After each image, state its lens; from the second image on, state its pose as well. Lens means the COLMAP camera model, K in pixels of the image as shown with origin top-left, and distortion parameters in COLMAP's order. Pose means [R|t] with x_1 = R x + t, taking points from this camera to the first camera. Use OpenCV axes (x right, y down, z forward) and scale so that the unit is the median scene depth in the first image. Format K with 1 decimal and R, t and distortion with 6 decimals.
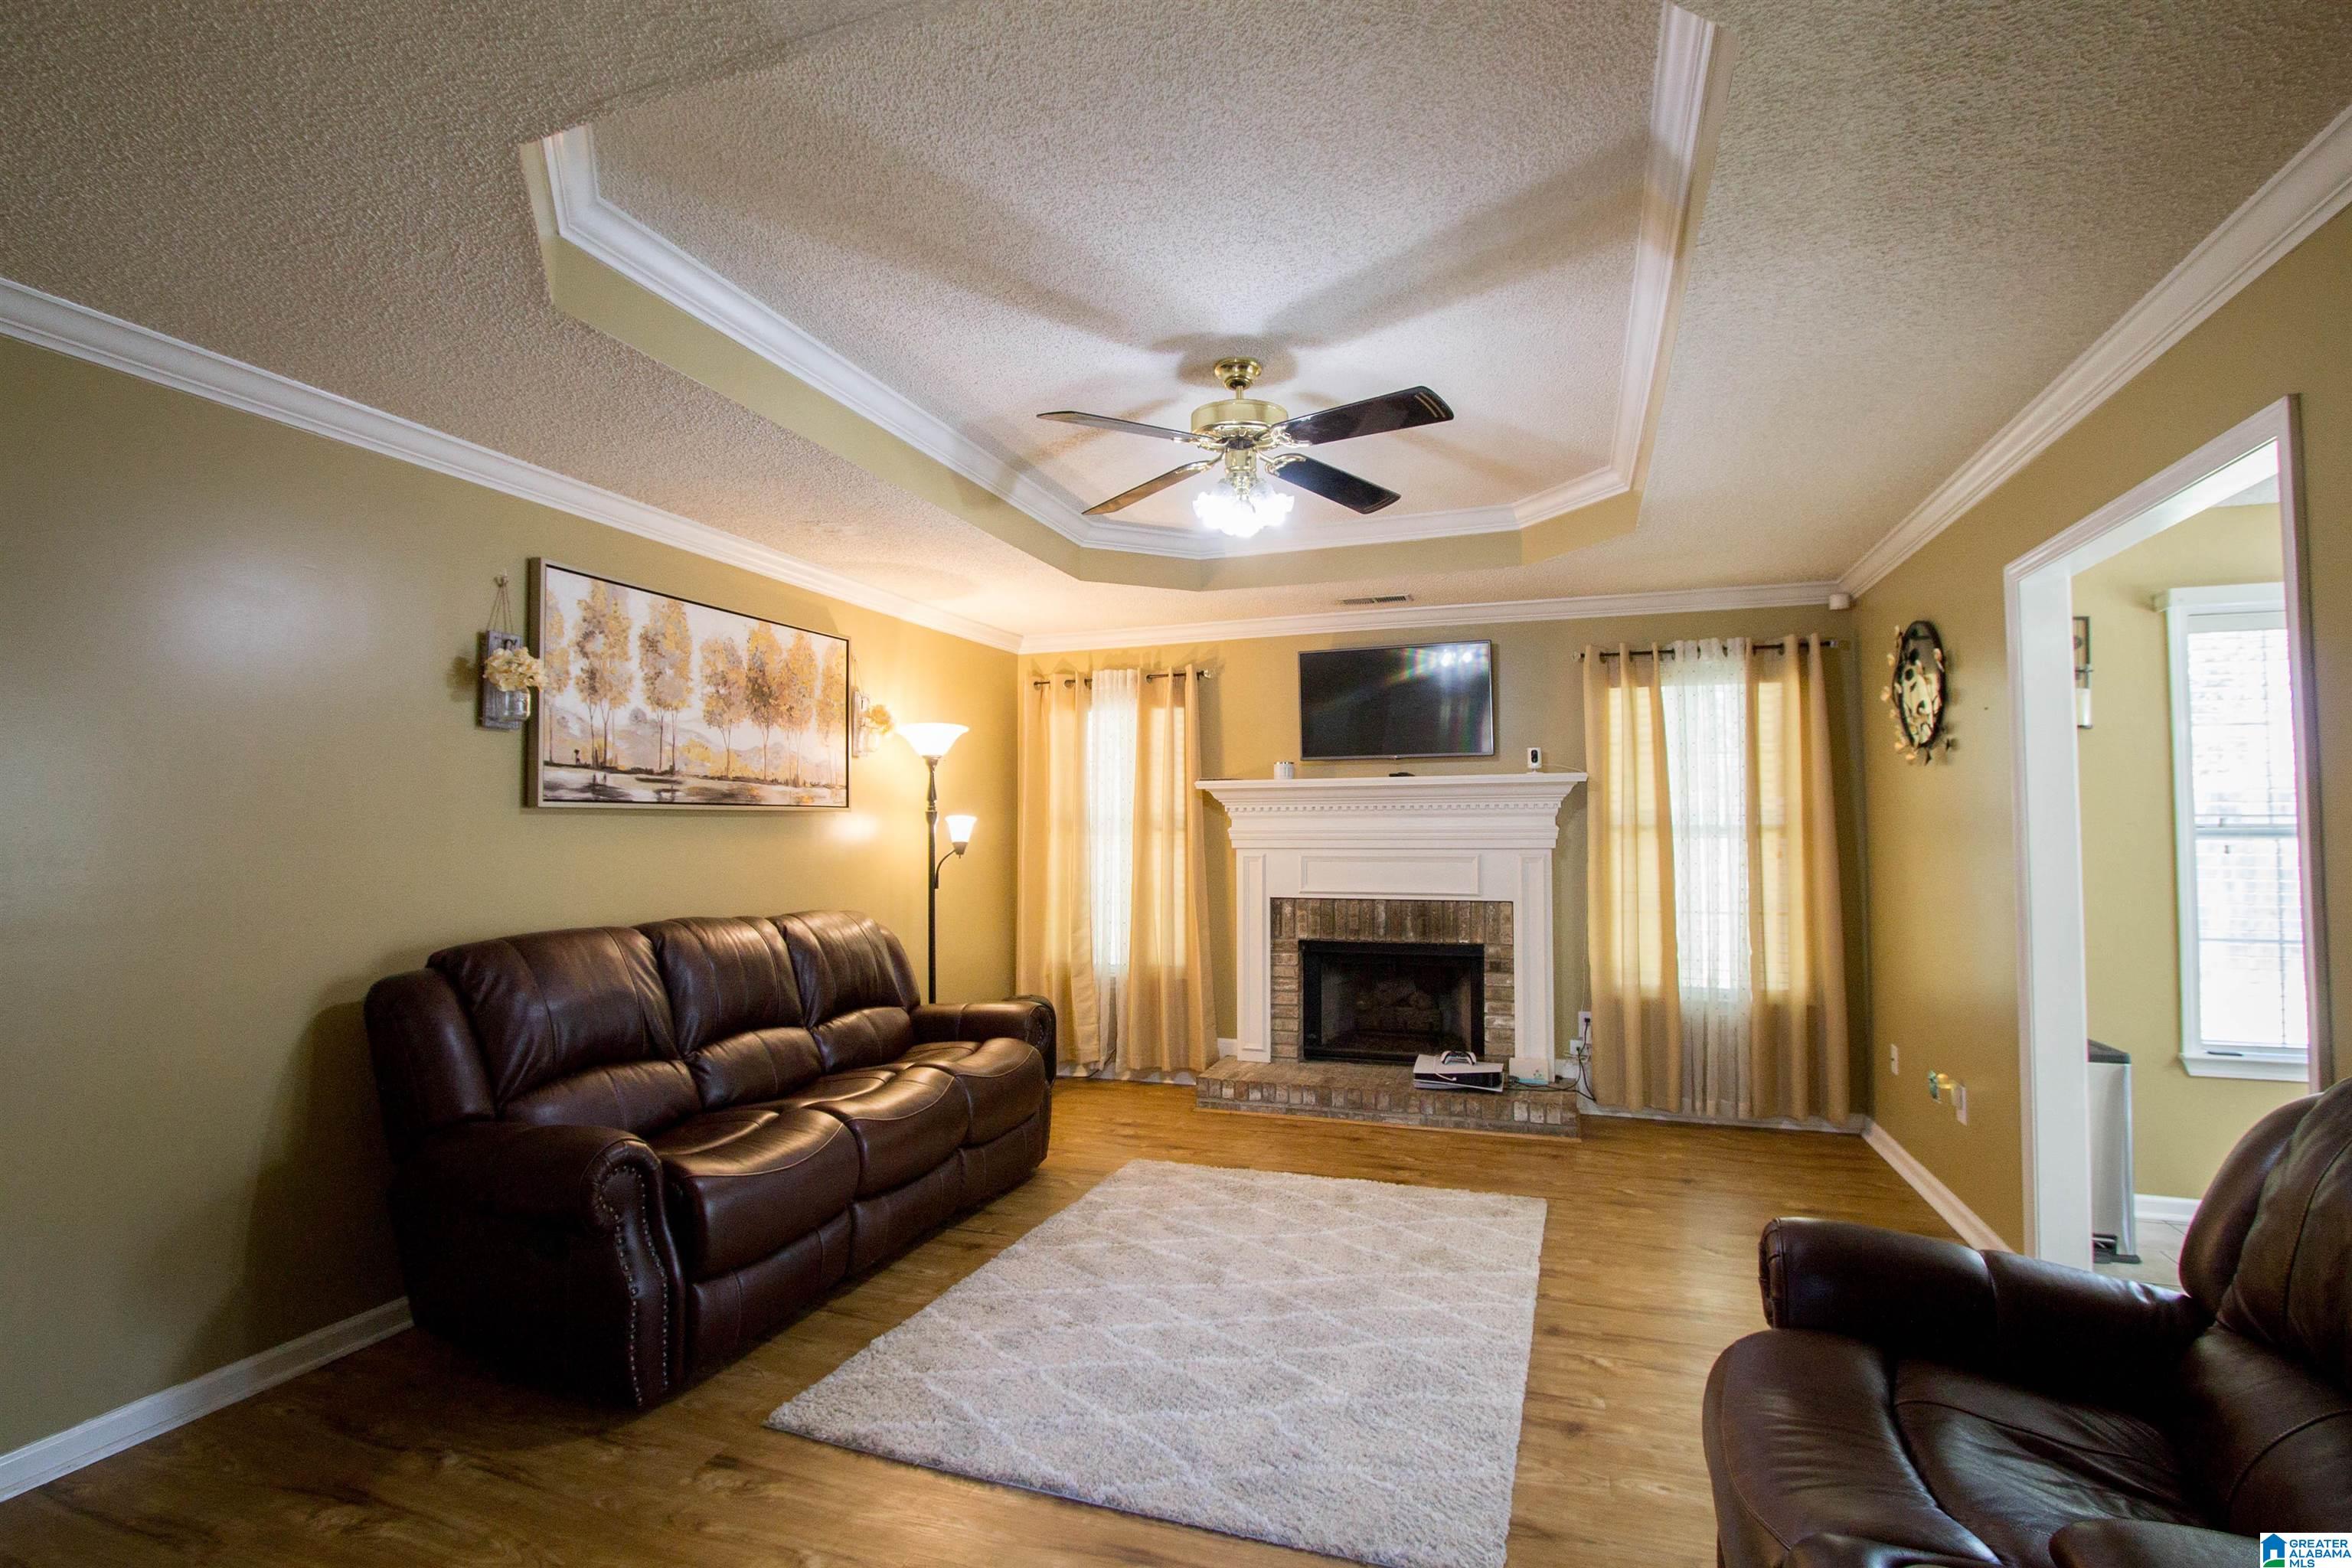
lens RADIAL K [[1082.2, 0, 1202.1], [0, 1082.2, 787.2], [0, 0, 1]] dist [-0.025986, 0.000147]
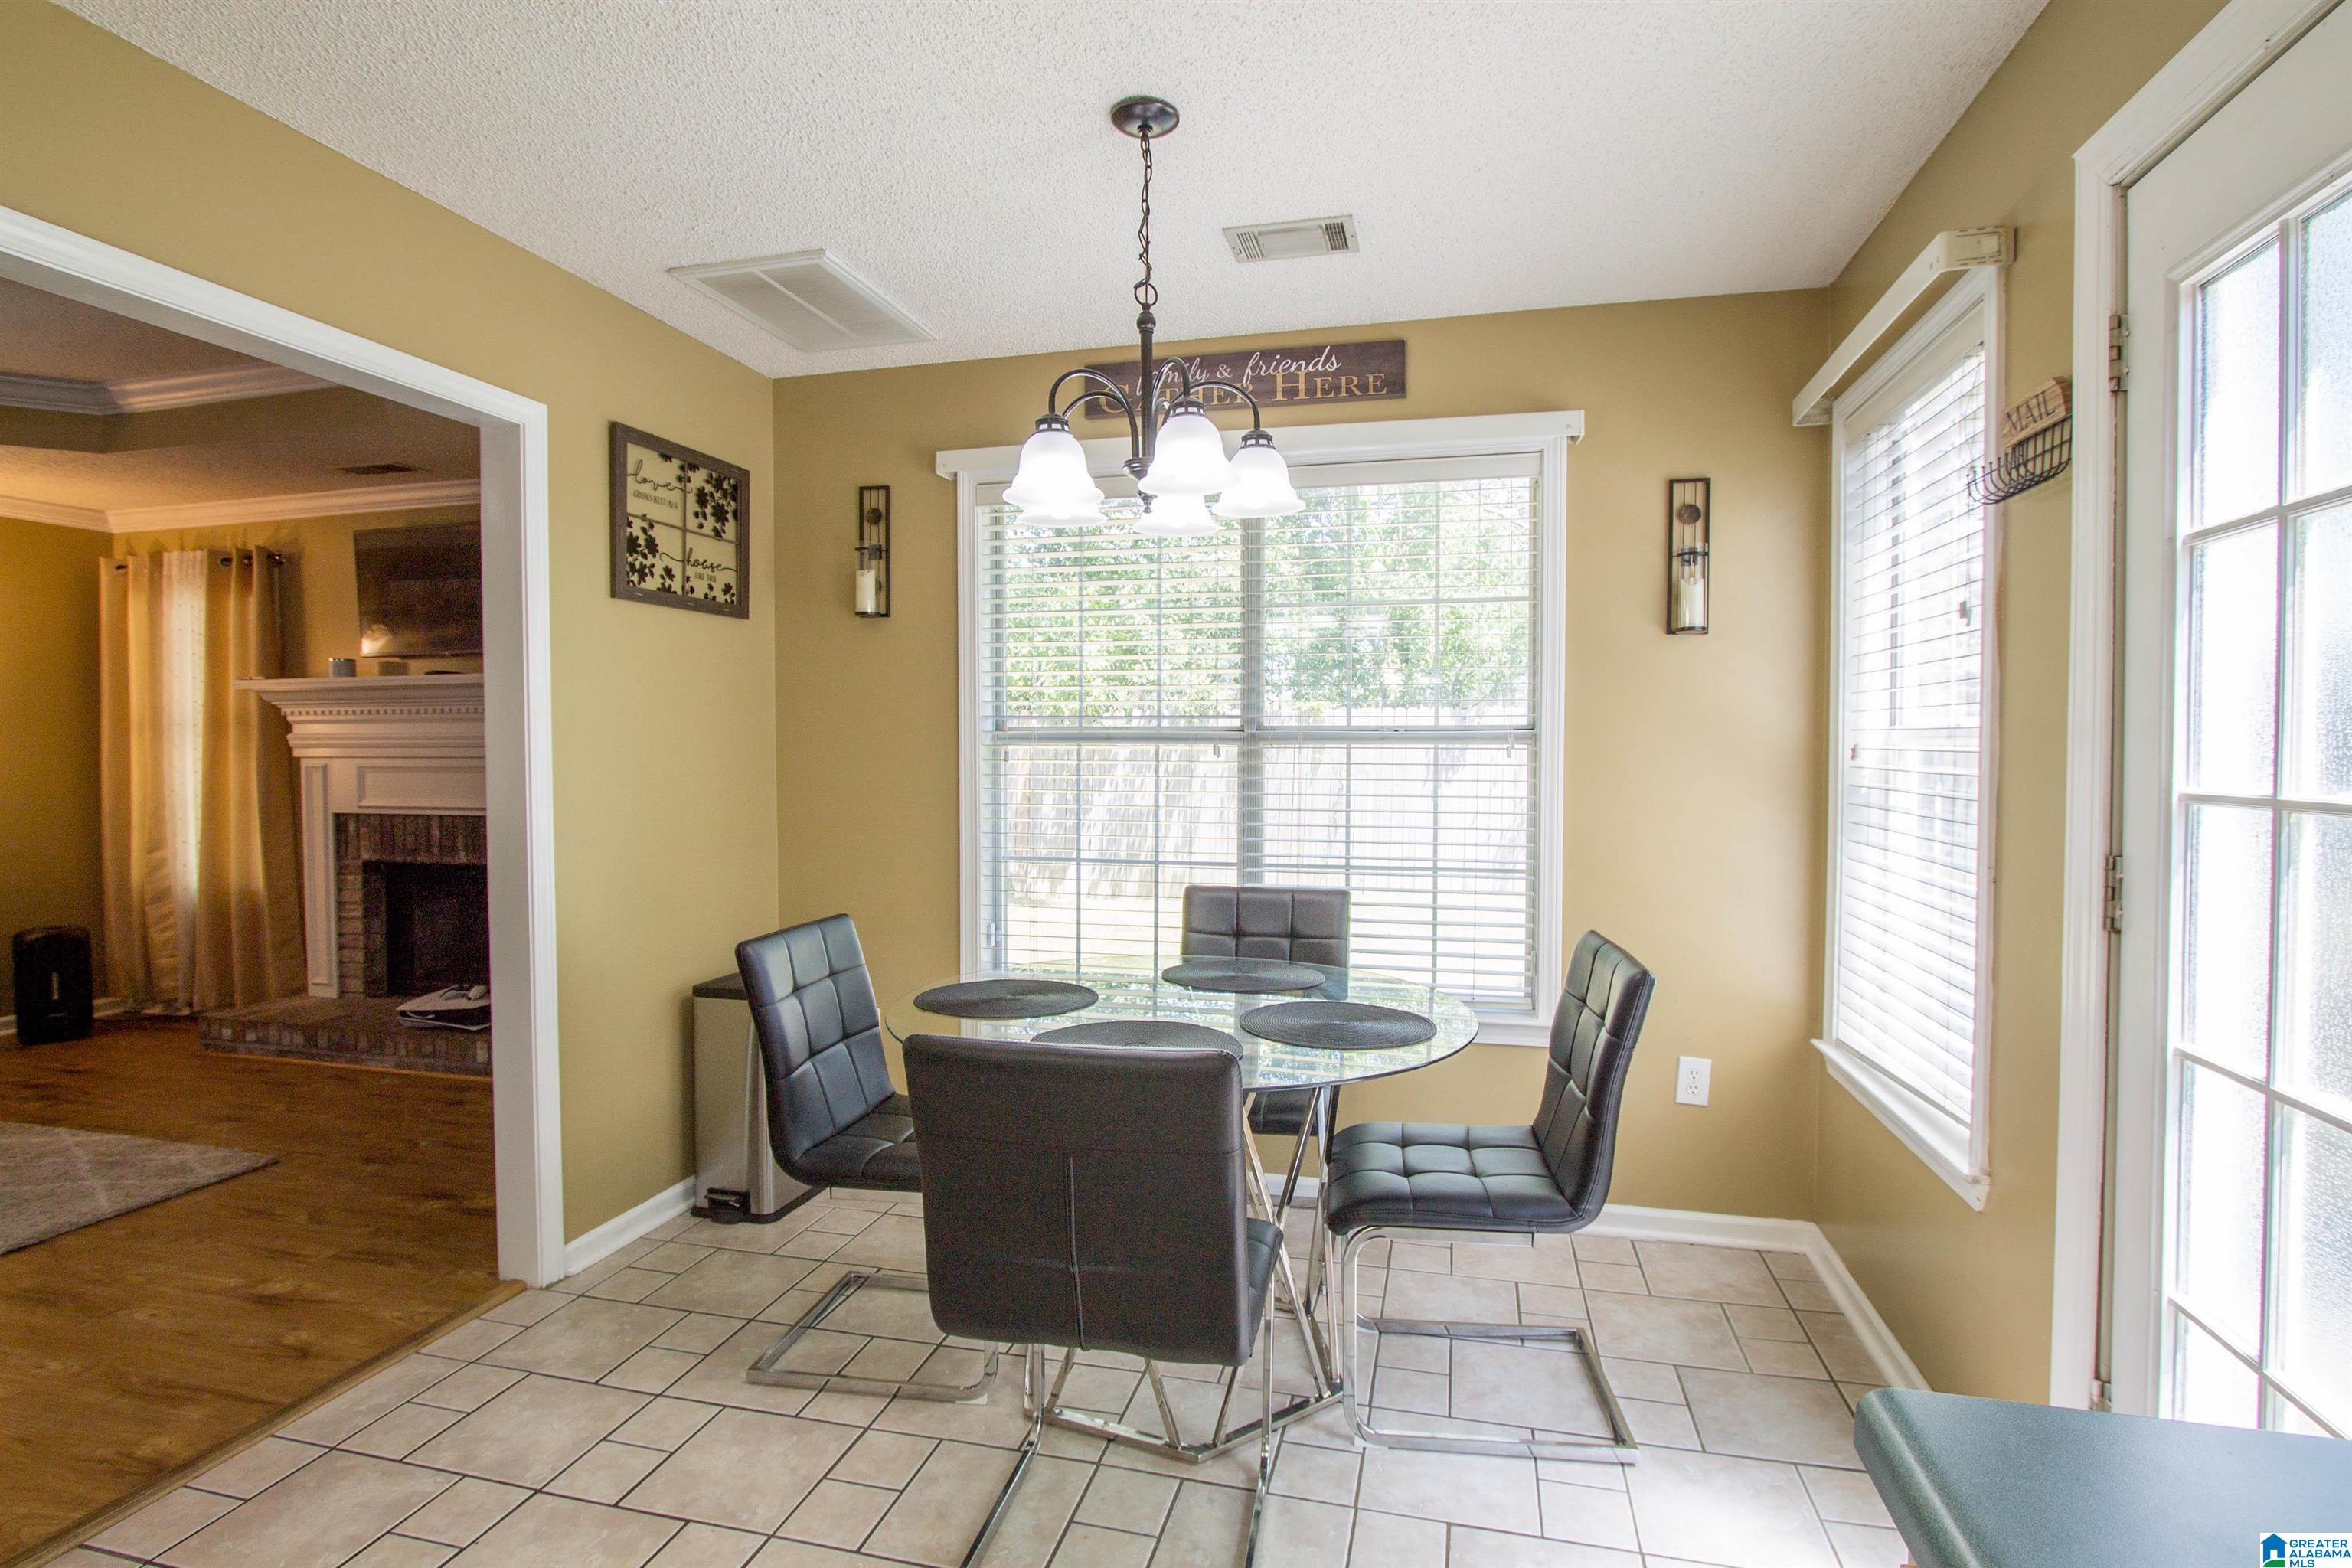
lens RADIAL K [[1124.1, 0, 1194.8], [0, 1124.1, 781.6], [0, 0, 1]] dist [-0.018084, 0.000963]
pose [[0.996191, -0.001179, 0.087185, 0.831337], [-0.005079, 0.997426, 0.071522, 0.009875], [-0.087045, -0.071692, 0.993621, 0.051894]]
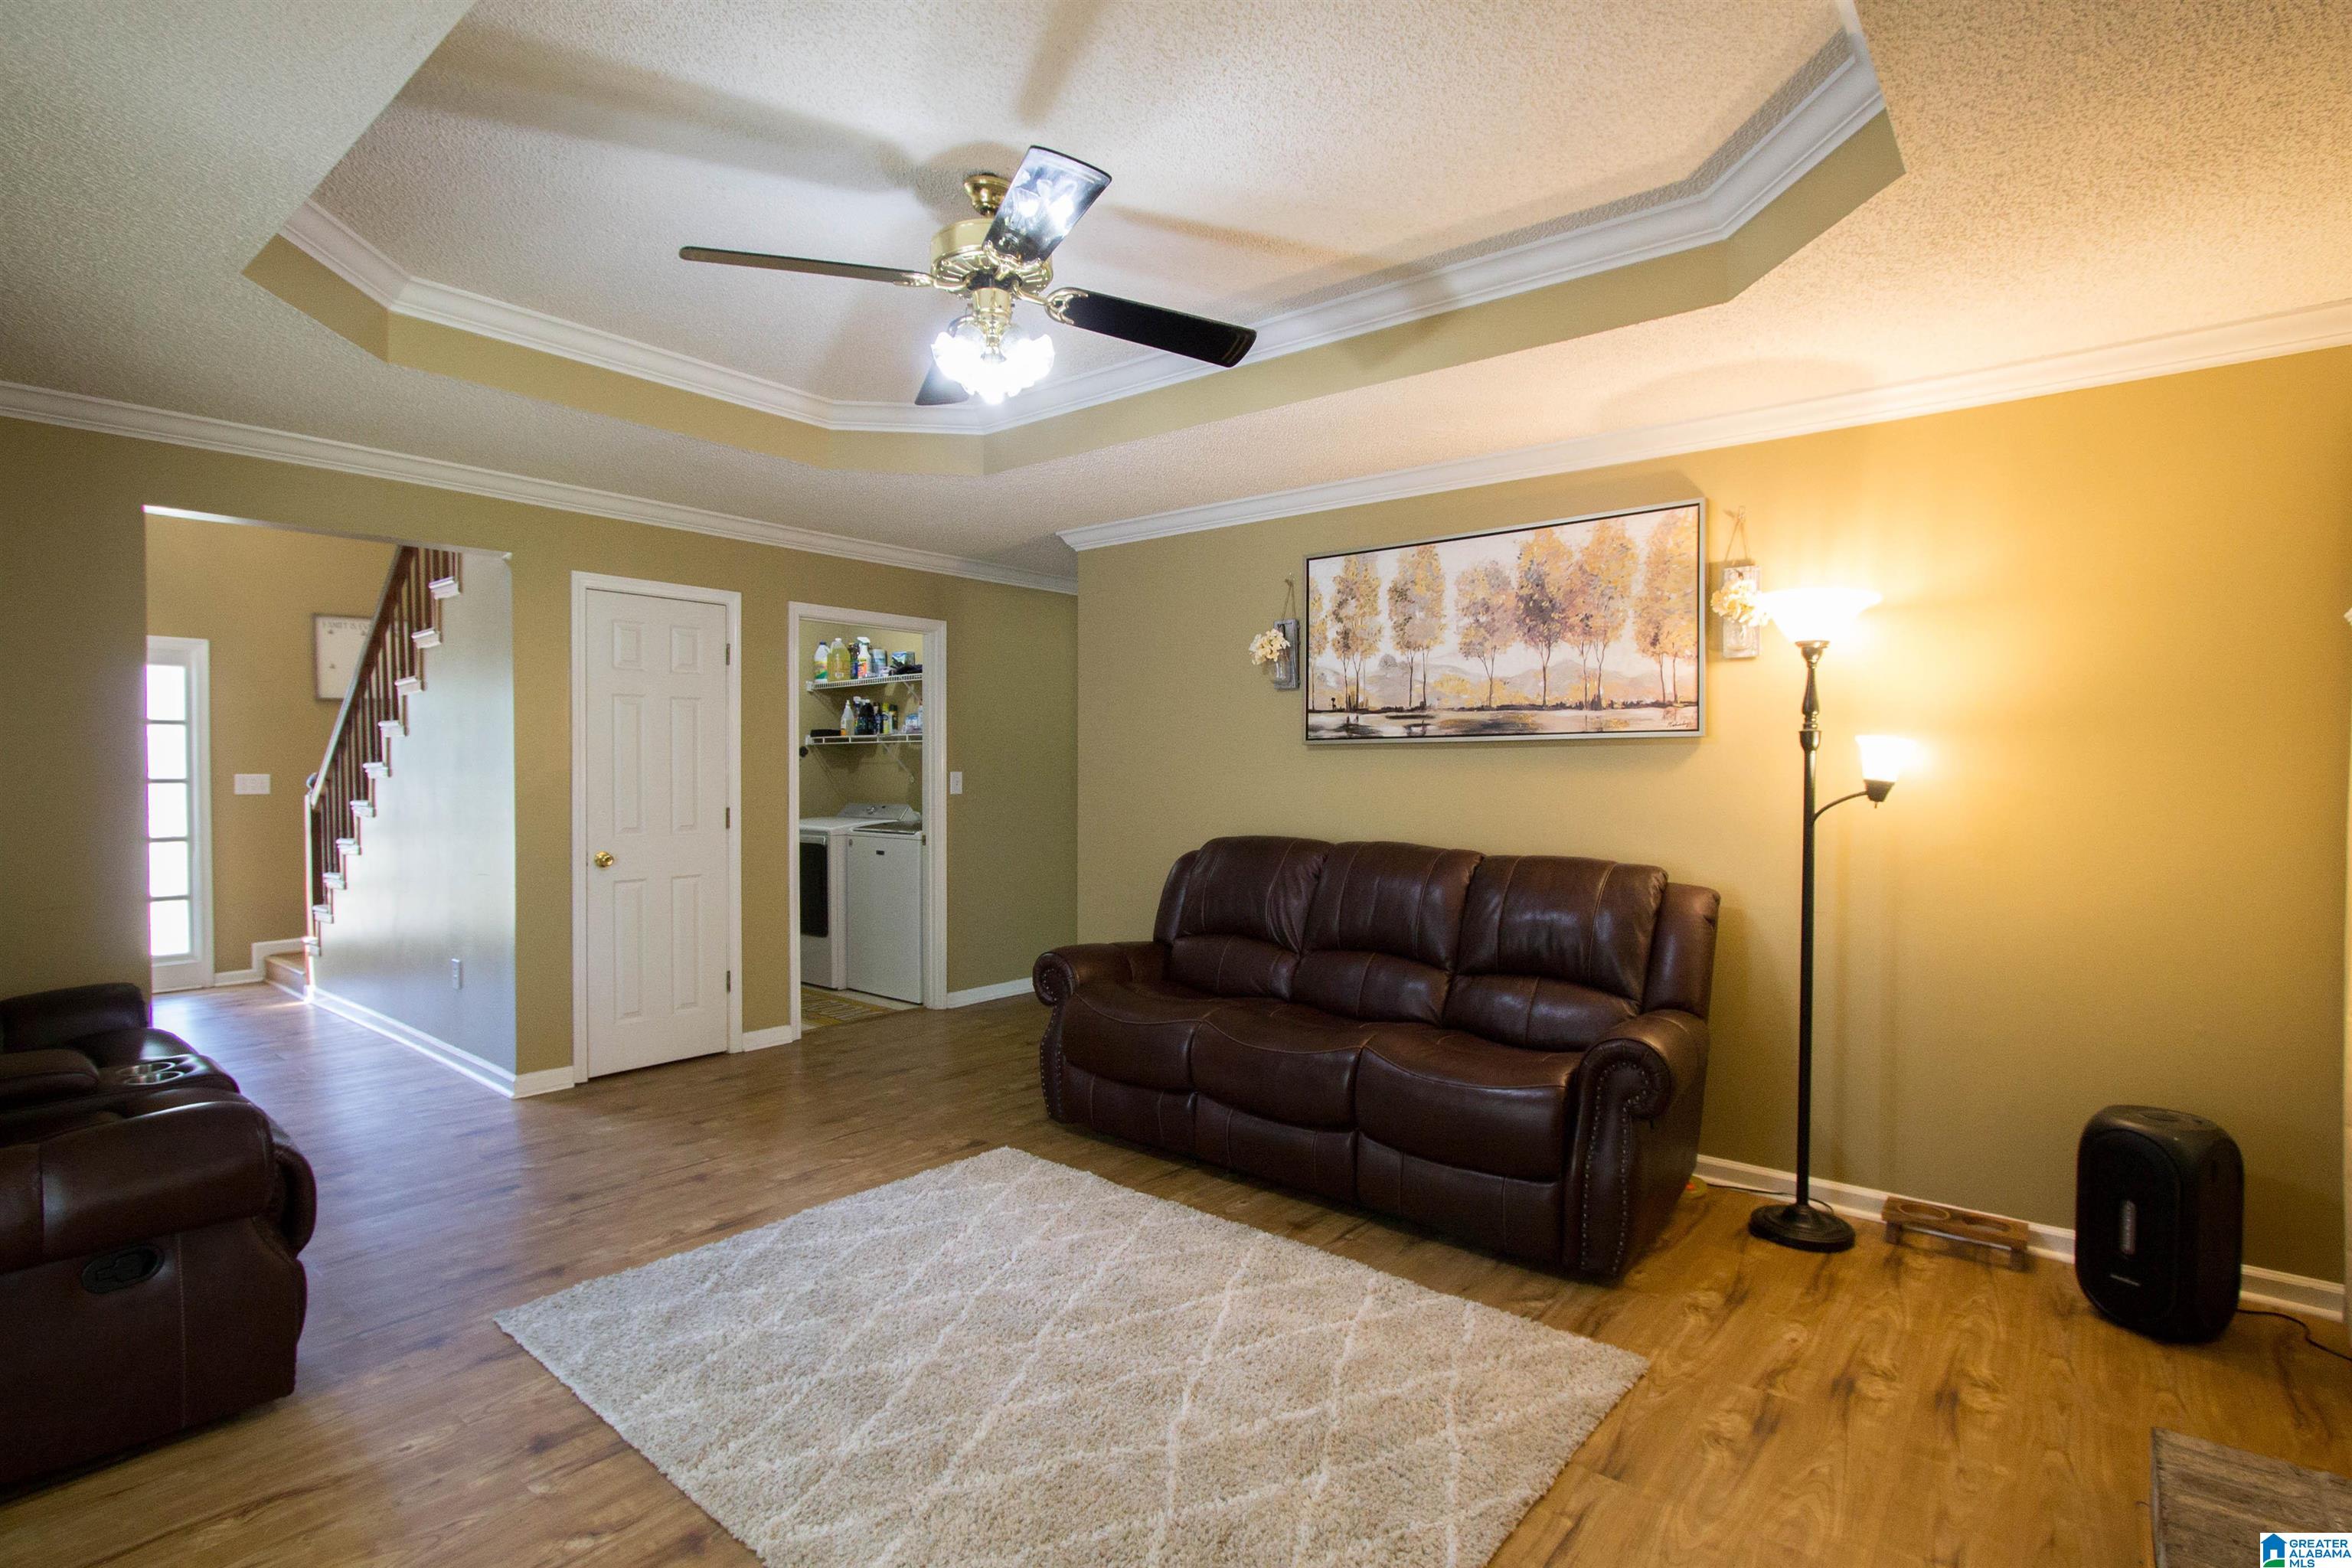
lens RADIAL K [[1112.6, 0, 1176.0], [0, 1112.6, 784.0], [0, 0, 1]] dist [-0.018846, 0.000283]
pose [[-0.342650, 0.014838, -0.939346, 0.524491], [0.036741, 0.999322, 0.002383, 0.041671], [0.938744, -0.033696, -0.342963, 0.946990]]
